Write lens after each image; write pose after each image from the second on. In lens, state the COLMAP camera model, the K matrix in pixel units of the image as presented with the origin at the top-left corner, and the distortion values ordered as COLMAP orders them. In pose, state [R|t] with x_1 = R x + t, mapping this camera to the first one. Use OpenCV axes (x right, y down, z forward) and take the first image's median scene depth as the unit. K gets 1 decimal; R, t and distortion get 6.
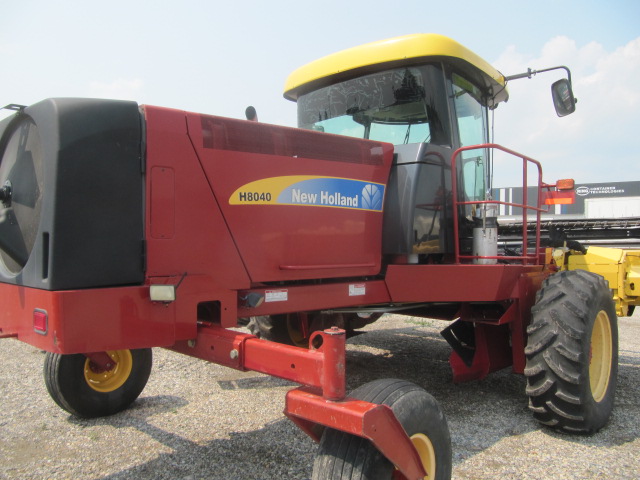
lens RADIAL K [[528.4, 0, 316.5], [0, 528.4, 240.3], [0, 0, 1]] dist [-0.055447, 0.025480]
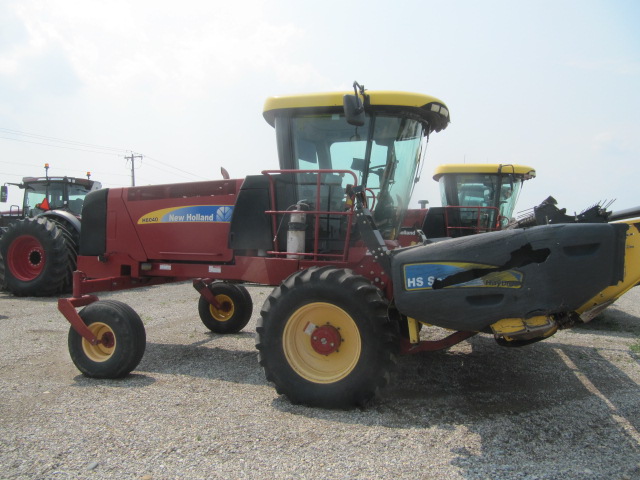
lens RADIAL K [[528.4, 0, 319.2], [0, 528.4, 240.4], [0, 0, 1]] dist [-0.055447, 0.025480]
pose [[0.428627, -0.012263, -0.903398, 1.769332], [-0.013790, 0.999703, -0.020113, 0.030477], [0.903376, 0.021079, 0.428331, 0.574418]]
